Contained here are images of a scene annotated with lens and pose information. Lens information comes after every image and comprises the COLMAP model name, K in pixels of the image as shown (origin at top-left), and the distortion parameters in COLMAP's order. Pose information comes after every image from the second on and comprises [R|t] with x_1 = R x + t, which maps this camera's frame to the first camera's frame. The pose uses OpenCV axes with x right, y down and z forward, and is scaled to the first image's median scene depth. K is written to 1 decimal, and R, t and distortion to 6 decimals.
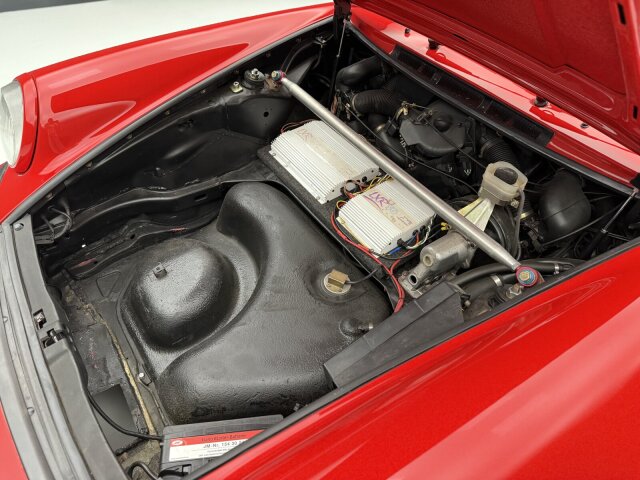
lens RADIAL K [[449.6, 0, 318.2], [0, 449.6, 246.1], [0, 0, 1]] dist [0.004972, -0.025948]
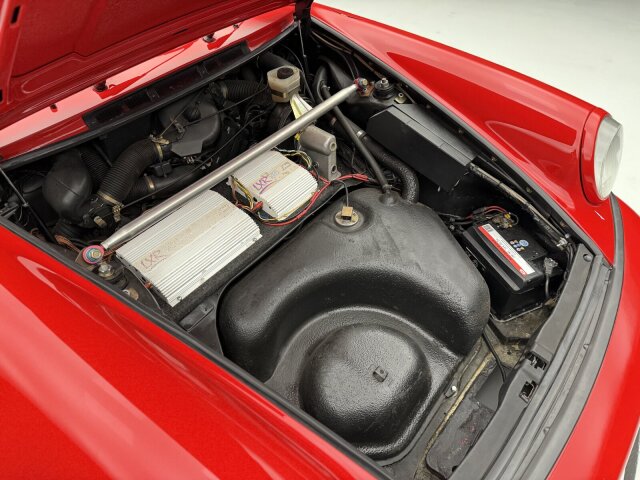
lens RADIAL K [[443.4, 0, 318.2], [0, 443.4, 248.2], [0, 0, 1]] dist [0.047147, -0.117913]
pose [[-0.266288, -0.753888, 0.600620, -0.676025], [0.687176, 0.288481, 0.666760, -0.700554], [-0.675929, 0.590282, 0.441234, 0.561823]]
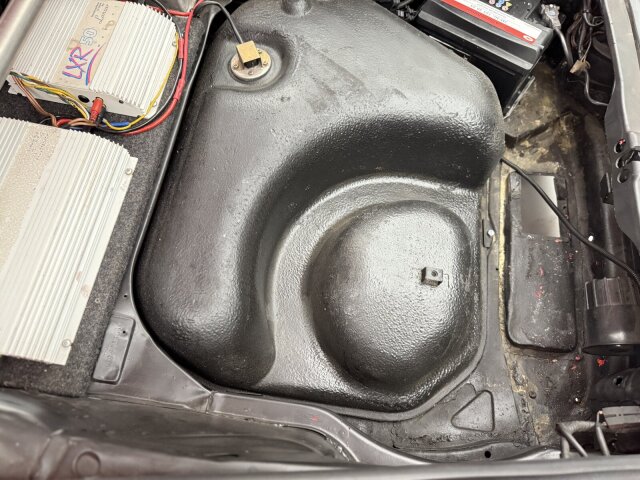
lens RADIAL K [[449.6, 0, 318.2], [0, 449.6, 246.1], [0, 0, 1]] dist [0.004972, -0.025948]
pose [[-0.725443, -0.657432, 0.203753, -0.346648], [0.468789, -0.255202, 0.845641, -0.505427], [-0.503954, 0.708982, 0.493331, 0.776789]]
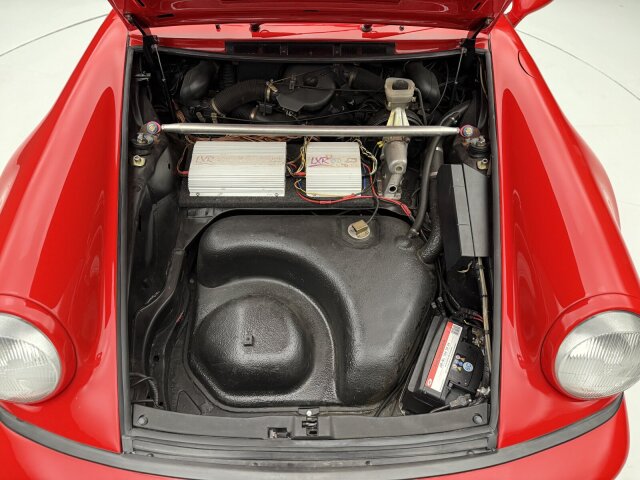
lens RADIAL K [[443.4, 0, 318.2], [0, 443.4, 248.2], [0, 0, 1]] dist [0.047147, -0.117913]
pose [[0.562513, -0.681099, 0.468705, -0.609046], [0.612119, 0.724152, 0.317671, -0.329555], [-0.555779, 0.108209, 0.824258, 0.052166]]
